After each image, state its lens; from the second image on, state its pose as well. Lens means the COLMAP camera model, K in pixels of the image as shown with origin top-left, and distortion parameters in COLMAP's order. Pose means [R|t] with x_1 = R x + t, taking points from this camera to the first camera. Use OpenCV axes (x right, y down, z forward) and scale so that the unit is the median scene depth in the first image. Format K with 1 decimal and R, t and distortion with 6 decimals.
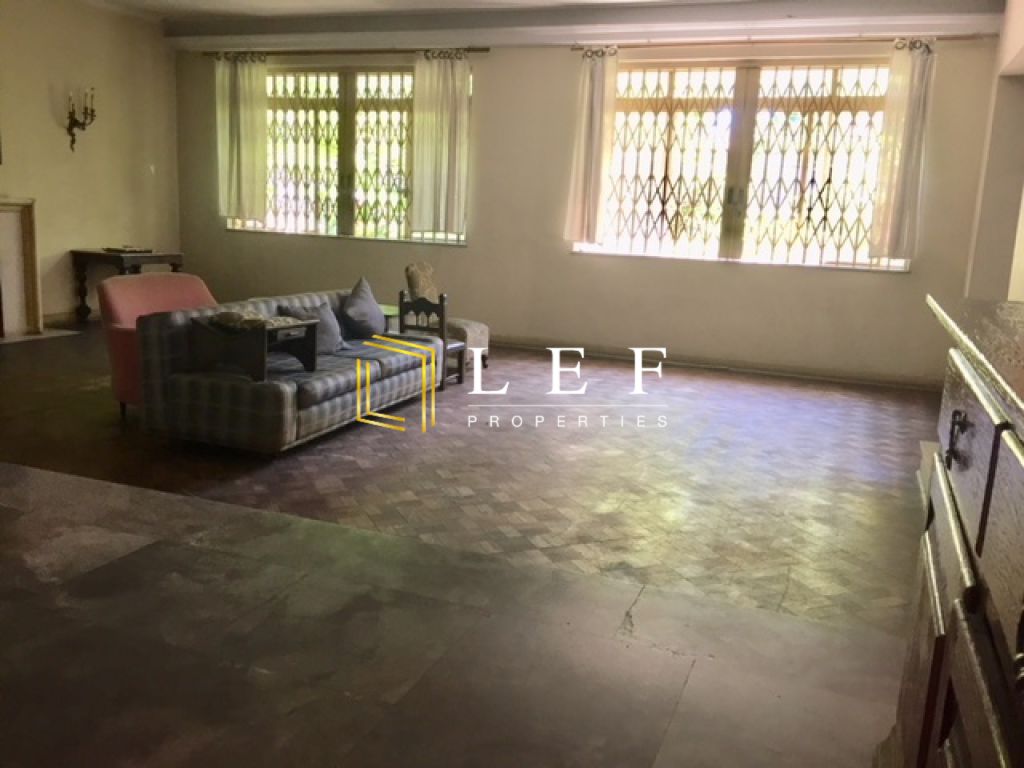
lens RADIAL K [[892.3, 0, 512.0], [0, 892.3, 384.0], [0, 0, 1]] dist [0.031515, -0.012931]
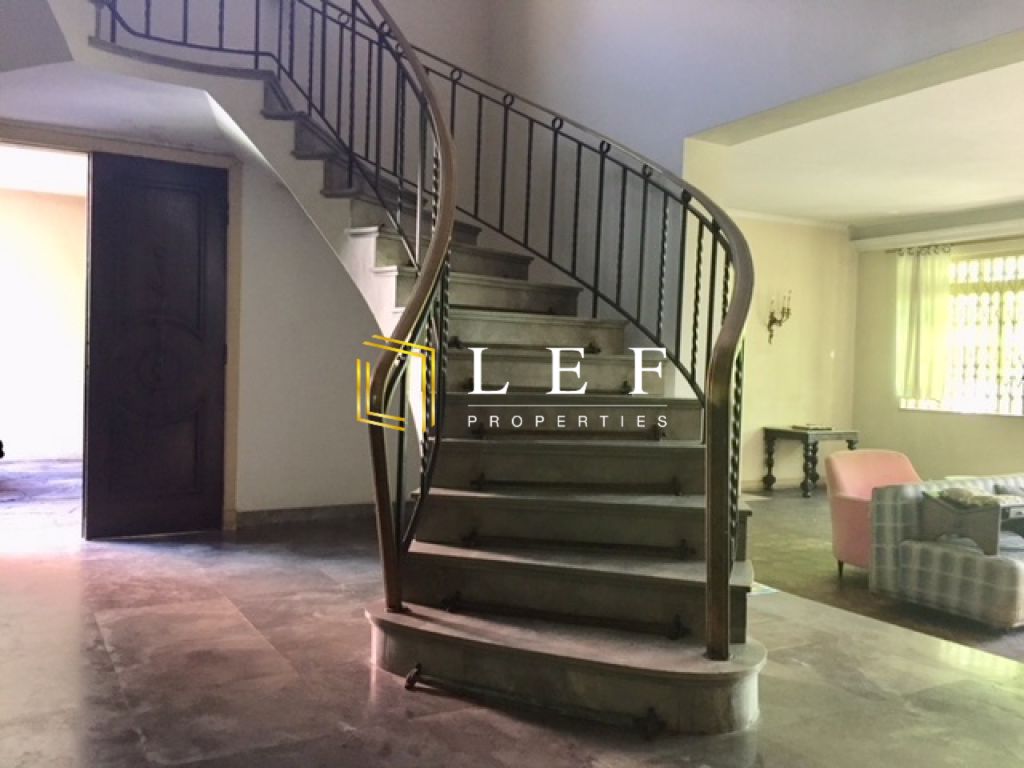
lens RADIAL K [[892.3, 0, 512.0], [0, 892.3, 384.0], [0, 0, 1]] dist [0.031515, -0.012931]
pose [[0.789368, -0.016736, -0.613692, -0.038190], [-0.102185, 0.982102, -0.158219, 0.012299], [0.605356, 0.187604, 0.773530, -0.102320]]
